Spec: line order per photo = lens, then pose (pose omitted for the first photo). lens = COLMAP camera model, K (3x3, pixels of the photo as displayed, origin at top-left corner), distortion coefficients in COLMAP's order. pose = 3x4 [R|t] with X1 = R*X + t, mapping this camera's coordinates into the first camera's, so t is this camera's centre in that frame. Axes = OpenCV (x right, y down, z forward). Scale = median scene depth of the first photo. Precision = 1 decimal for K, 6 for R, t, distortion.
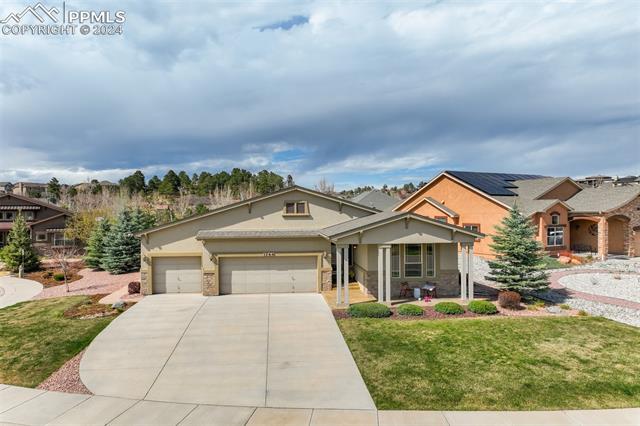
lens RADIAL K [[440.6, 0, 320.0], [0, 440.6, 213.0], [0, 0, 1]] dist [0.008281, 0.002535]
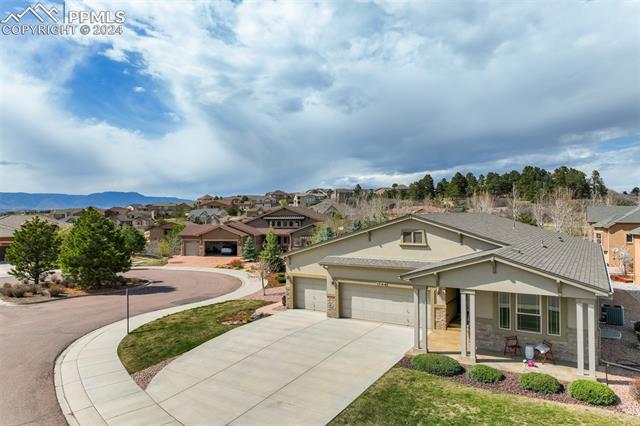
lens RADIAL K [[438.8, 0, 320.0], [0, 438.8, 213.0], [0, 0, 1]] dist [0.006002, 0.000686]
pose [[0.804969, 0.001052, -0.593316, 0.356389], [-0.002827, 0.999994, -0.002063, -0.063393], [0.593311, 0.003337, 0.804967, 0.120293]]
